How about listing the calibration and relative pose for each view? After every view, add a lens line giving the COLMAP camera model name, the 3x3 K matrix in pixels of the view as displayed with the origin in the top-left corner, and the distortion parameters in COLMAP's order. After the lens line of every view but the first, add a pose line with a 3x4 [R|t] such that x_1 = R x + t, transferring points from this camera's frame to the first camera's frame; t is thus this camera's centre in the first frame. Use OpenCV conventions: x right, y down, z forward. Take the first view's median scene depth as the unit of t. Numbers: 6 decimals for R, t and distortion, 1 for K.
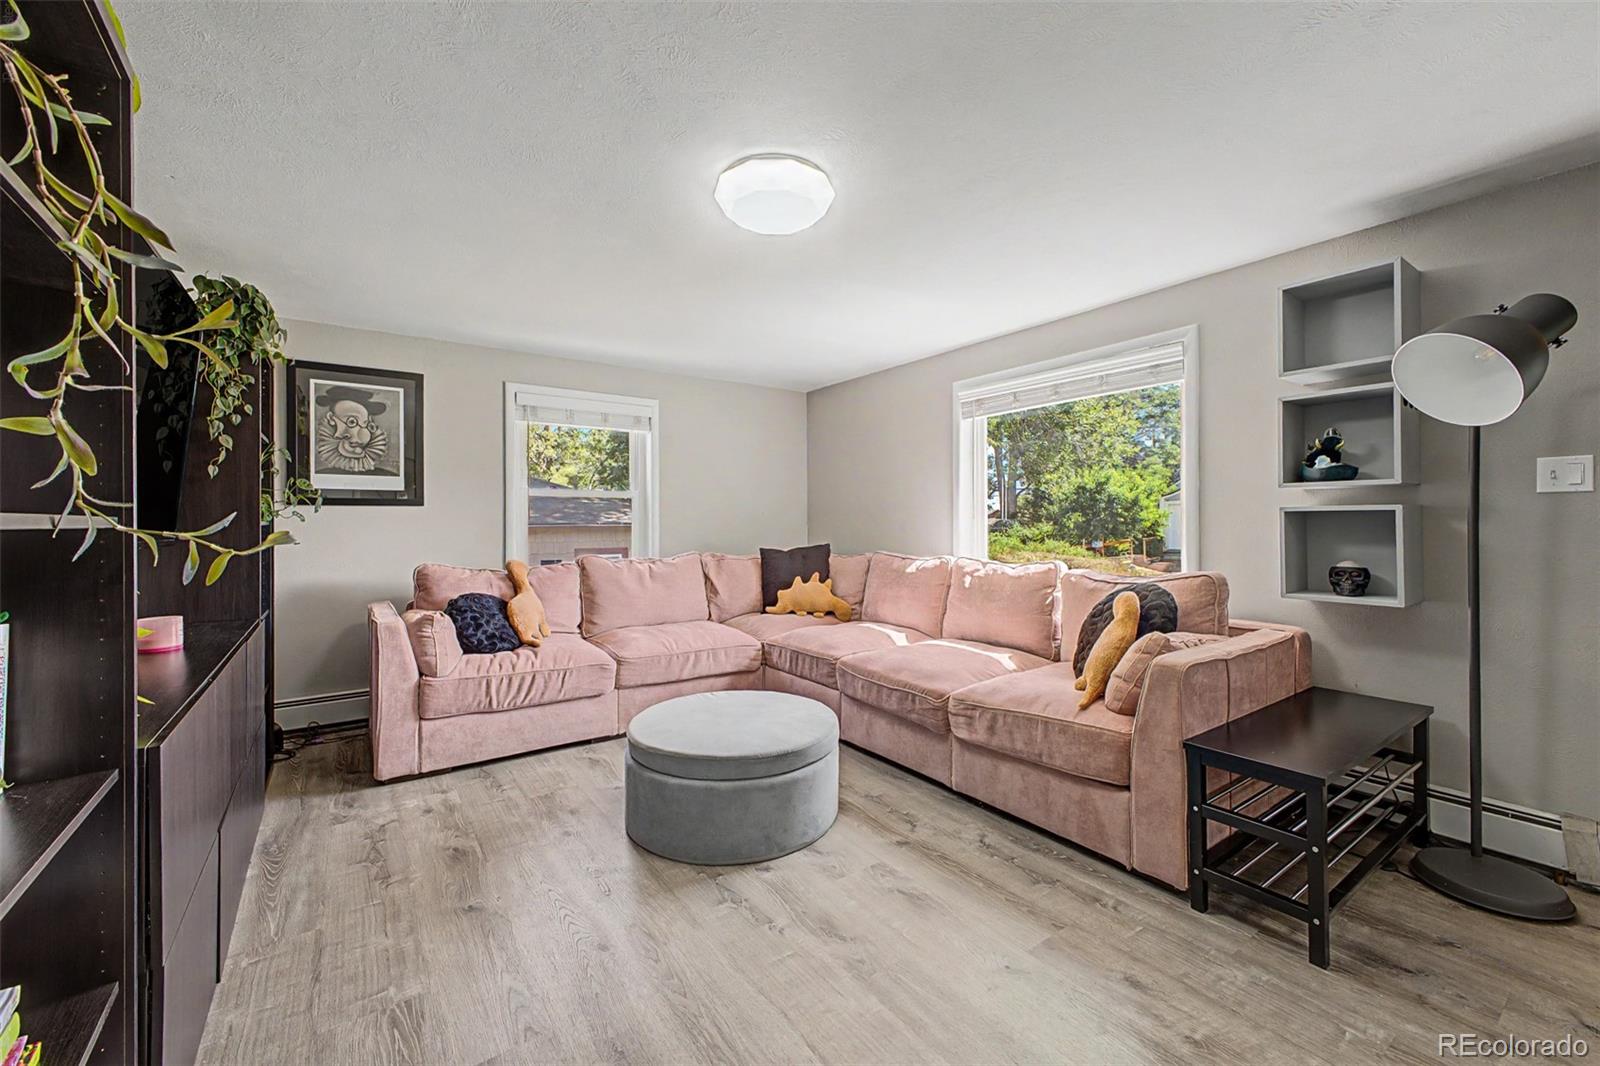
lens RADIAL K [[645.1, 0, 802.5], [0, 645.1, 525.4], [0, 0, 1]] dist [0.025274, -0.000122]
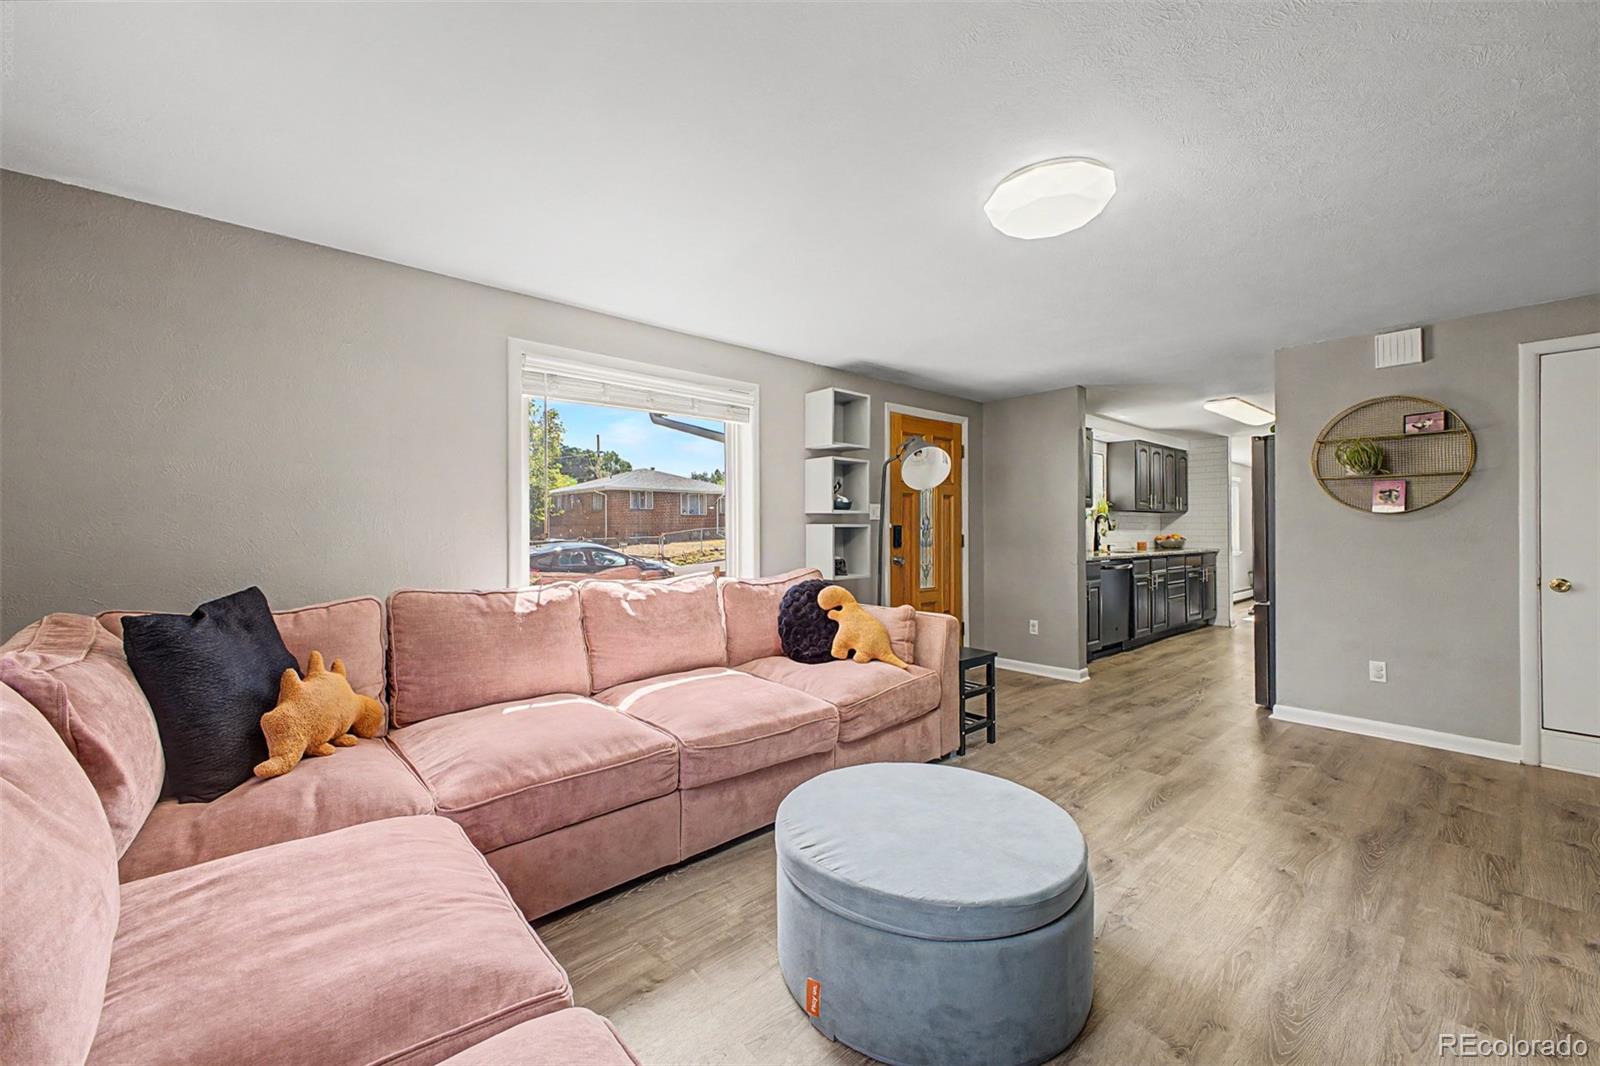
lens RADIAL K [[621.6, 0, 807.2], [0, 621.6, 528.7], [0, 0, 1]] dist [0.020510, -0.007840]
pose [[-0.115623, 0.004060, 0.993285, -0.554017], [0.015262, 0.999881, -0.002310, -0.009724], [-0.993176, 0.014893, -0.115671, 0.876553]]
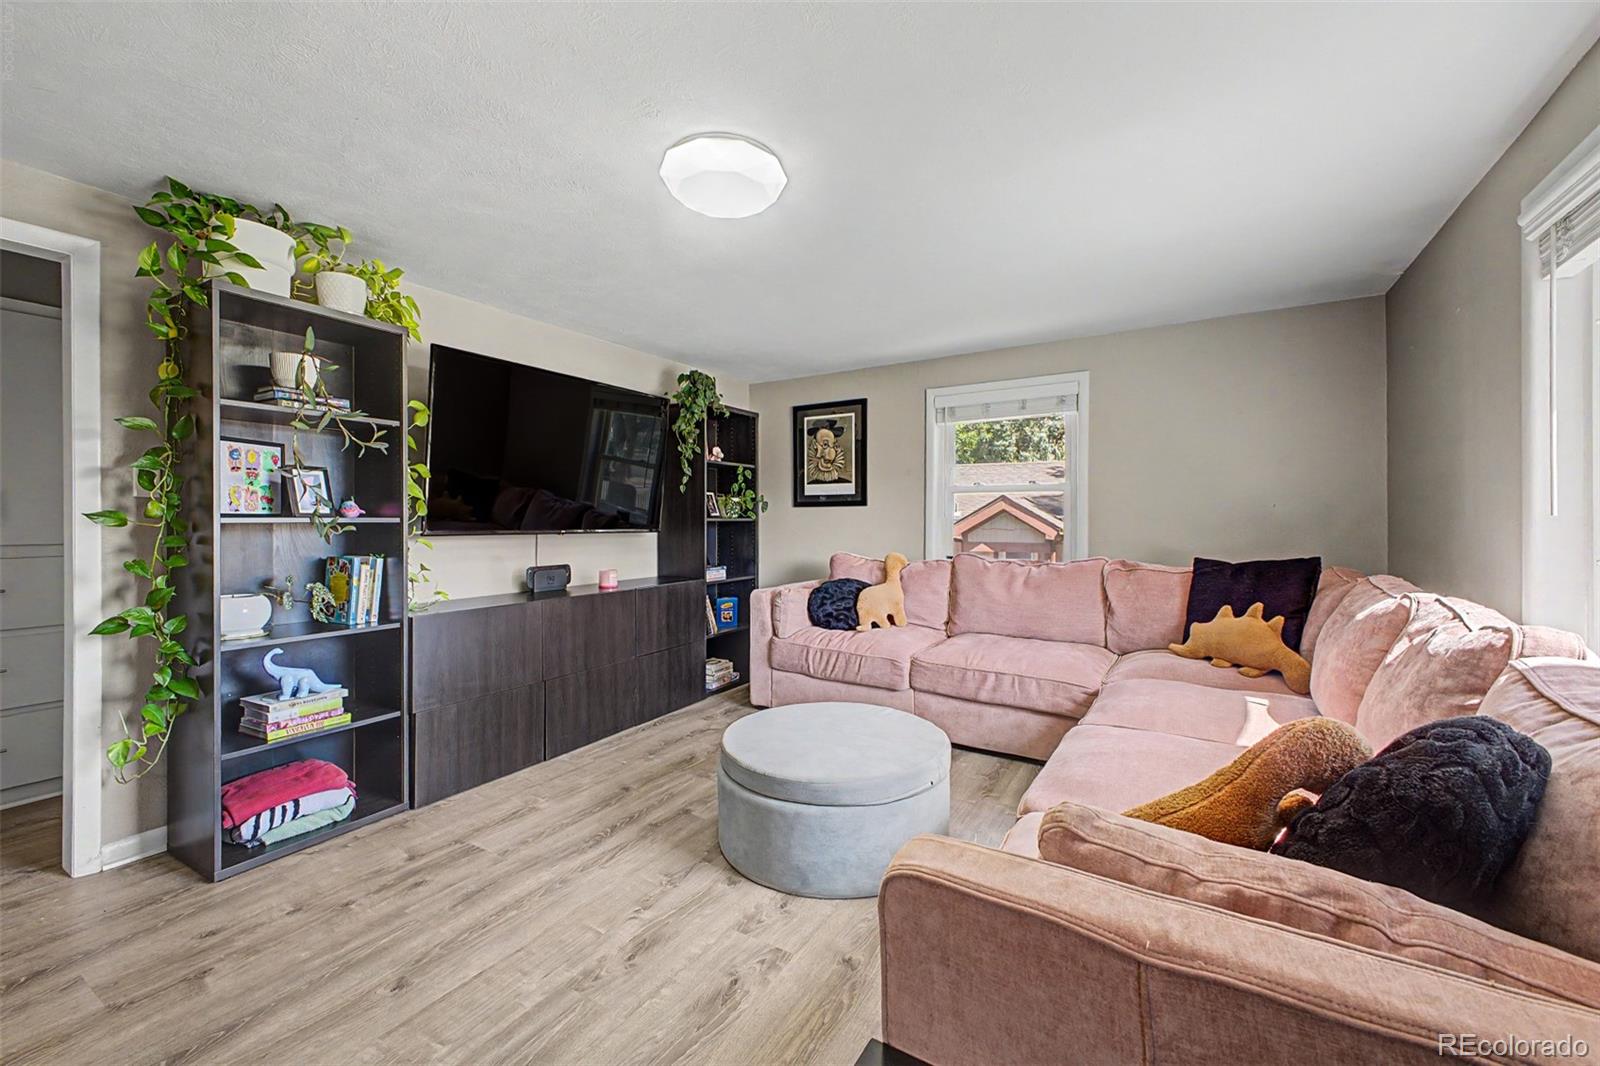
lens RADIAL K [[646.5, 0, 800.0], [0, 646.5, 533.0], [0, 0, 1]] dist [0.014564, -0.000260]
pose [[0.394011, 0.022418, -0.918832, 0.520362], [-0.006378, 0.999745, 0.021658, -0.005380], [0.919084, -0.002673, 0.394053, 0.436018]]
